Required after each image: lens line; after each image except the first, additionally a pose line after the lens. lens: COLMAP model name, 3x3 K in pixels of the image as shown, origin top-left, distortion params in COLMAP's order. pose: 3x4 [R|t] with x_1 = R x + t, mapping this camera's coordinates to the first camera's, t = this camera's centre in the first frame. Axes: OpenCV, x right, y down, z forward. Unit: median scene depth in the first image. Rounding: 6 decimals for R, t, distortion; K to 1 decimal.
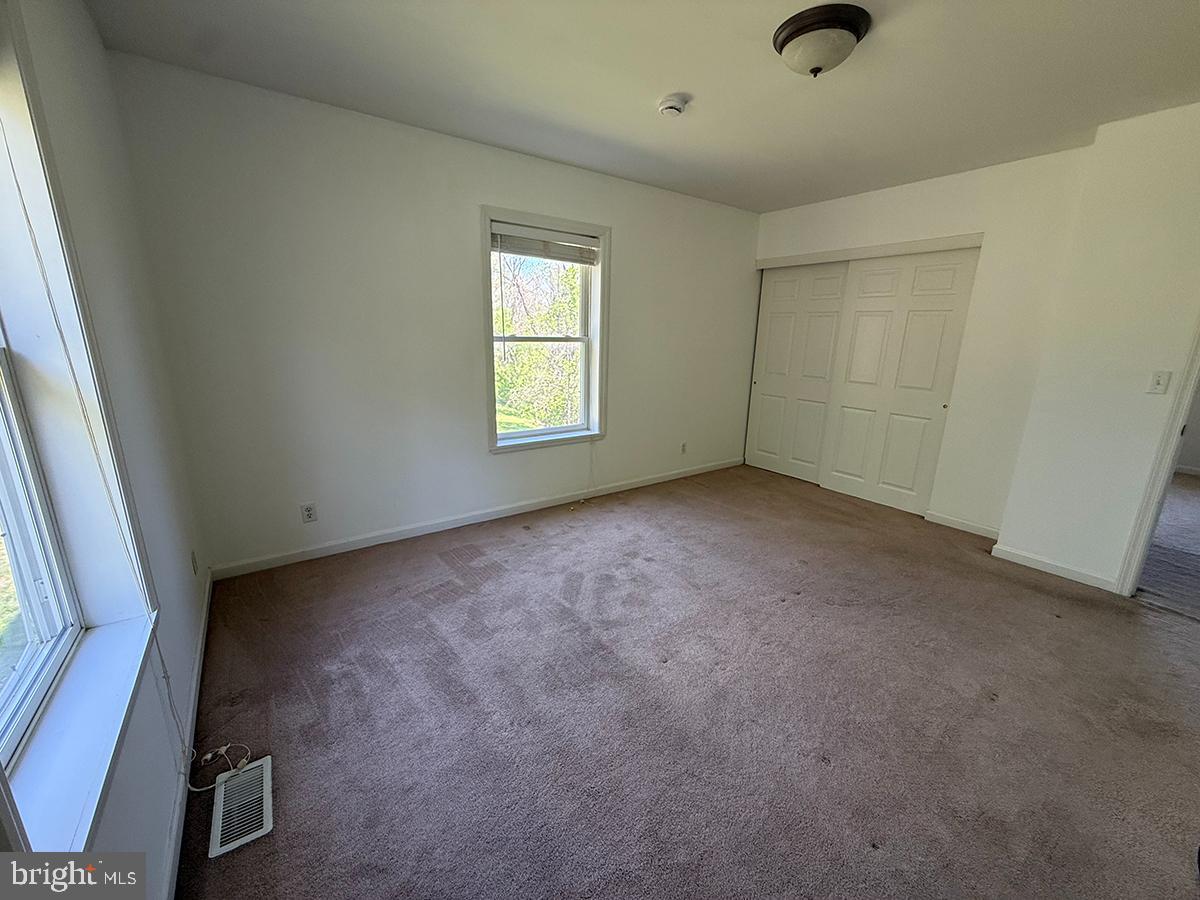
lens RADIAL K [[477.3, 0, 604.3], [0, 477.3, 447.0], [0, 0, 1]] dist [0.001069, -0.000639]
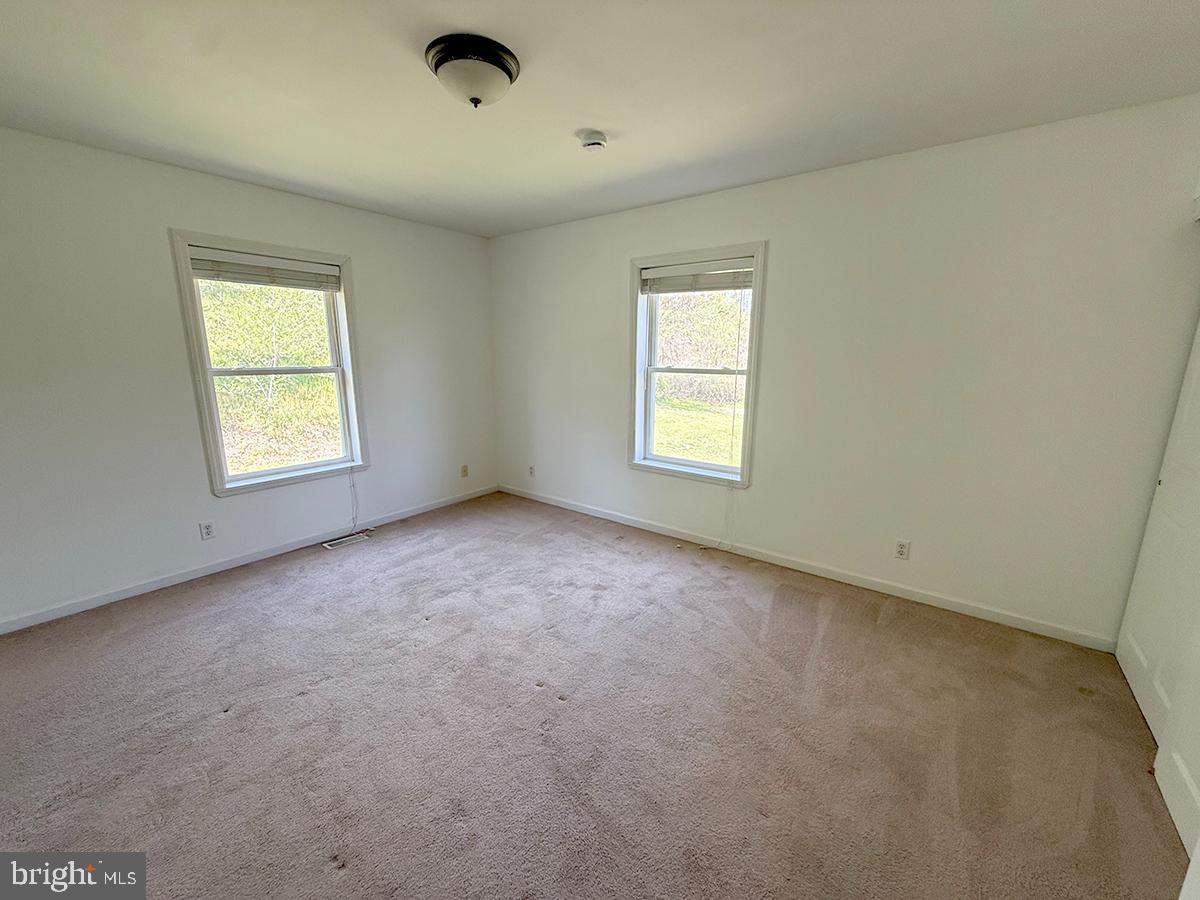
lens RADIAL K [[477.3, 0, 608.1], [0, 477.3, 446.4], [0, 0, 1]] dist [0.001069, -0.000639]
pose [[0.293995, 0.160133, -0.942297, 0.862368], [-0.233337, 0.968062, 0.091710, -0.134541], [0.926888, 0.192910, 0.321970, 0.597419]]
